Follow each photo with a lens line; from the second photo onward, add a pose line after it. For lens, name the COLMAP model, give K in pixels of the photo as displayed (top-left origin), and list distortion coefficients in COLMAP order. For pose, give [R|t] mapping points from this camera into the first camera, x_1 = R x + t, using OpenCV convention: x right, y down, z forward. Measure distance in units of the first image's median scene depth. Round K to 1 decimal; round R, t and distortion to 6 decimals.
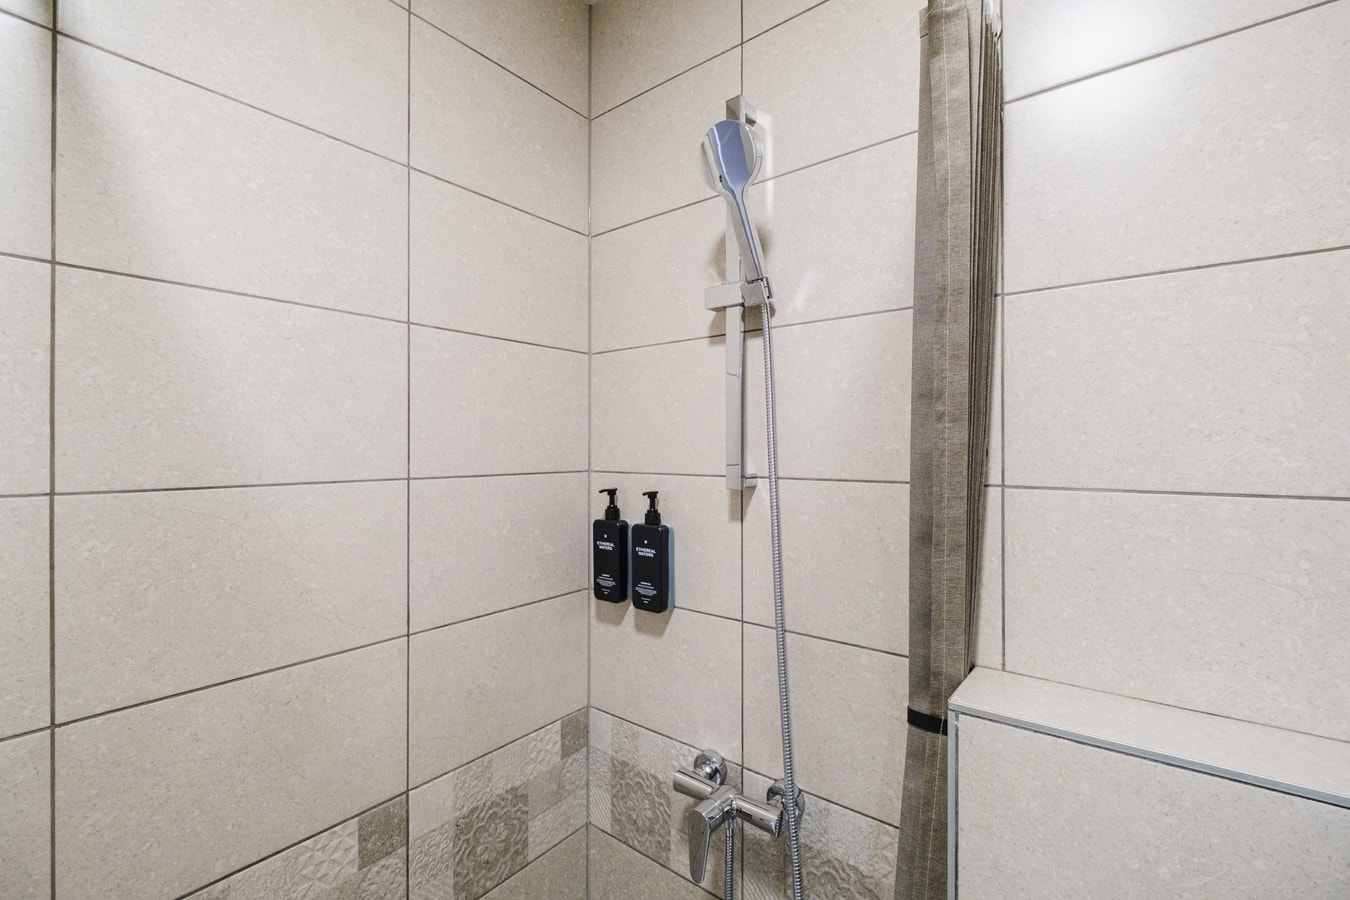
lens RADIAL K [[593.4, 0, 677.0], [0, 593.4, 452.3], [0, 0, 1]] dist [-0.003240, -0.003711]
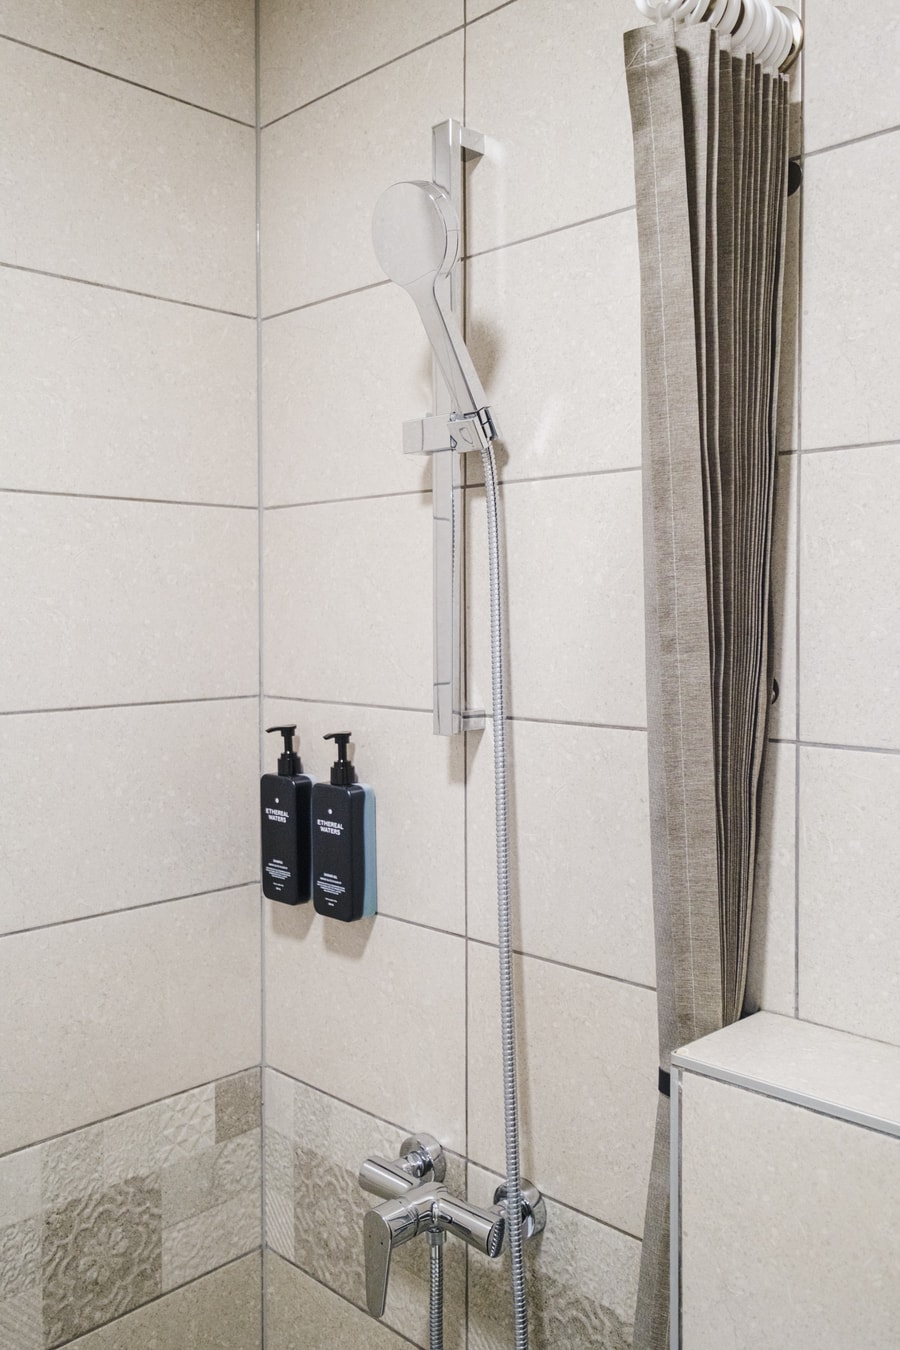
lens RADIAL K [[1156.7, 0, 437.0], [0, 1156.7, 660.3], [0, 0, 1]] dist [-0.024408, 0.042130]
pose [[0.993381, 0.001969, -0.114849, 0.241784], [0.001939, 0.999423, 0.033904, -0.063985], [0.114849, -0.033902, 0.992804, -0.261094]]
